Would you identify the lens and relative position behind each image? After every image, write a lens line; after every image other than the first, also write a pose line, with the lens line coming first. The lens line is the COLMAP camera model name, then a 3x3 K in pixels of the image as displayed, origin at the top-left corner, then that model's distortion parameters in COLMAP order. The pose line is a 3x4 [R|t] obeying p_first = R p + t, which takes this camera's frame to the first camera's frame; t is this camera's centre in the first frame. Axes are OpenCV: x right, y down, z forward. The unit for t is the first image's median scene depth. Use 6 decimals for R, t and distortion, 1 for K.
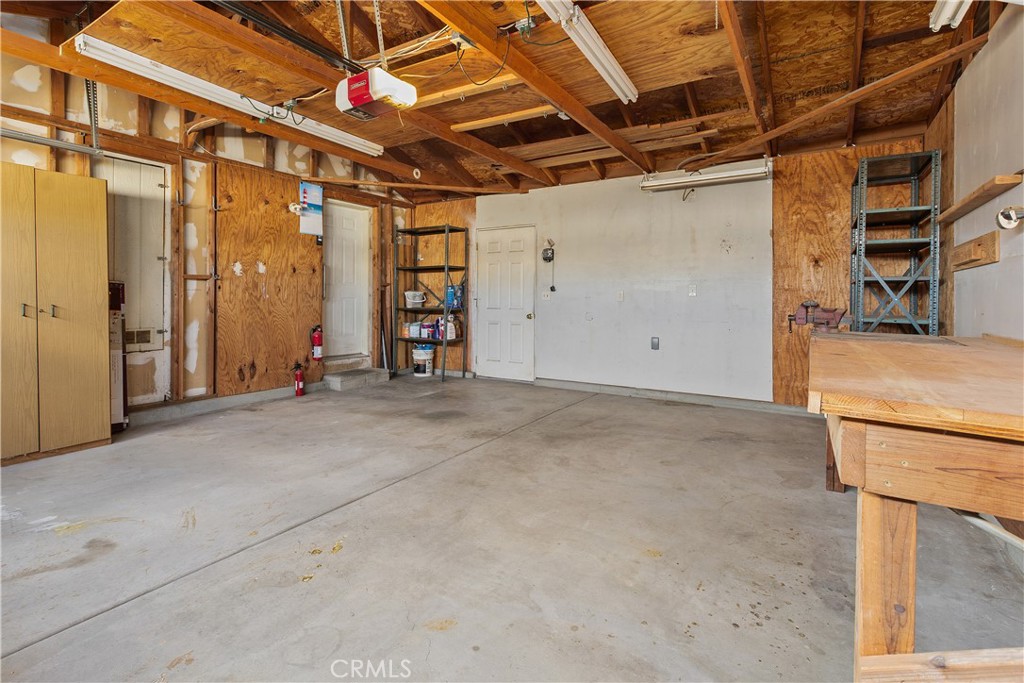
lens RADIAL K [[480.4, 0, 500.1], [0, 480.4, 310.5], [0, 0, 1]] dist [0.004735, 0.000959]
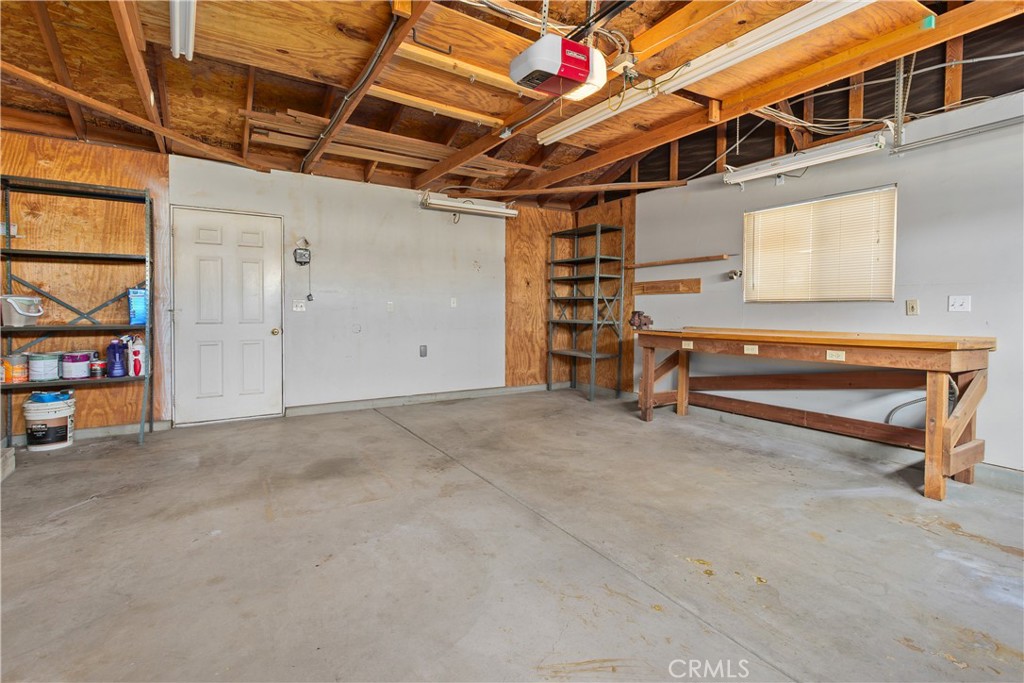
lens RADIAL K [[470.8, 0, 512.9], [0, 470.8, 333.2], [0, 0, 1]] dist [0.002695, -0.000075]
pose [[0.444037, -0.047146, 0.894767, -0.890446], [0.020290, 0.998888, 0.042563, -0.020211], [-0.895779, -0.000745, 0.444500, 0.596738]]
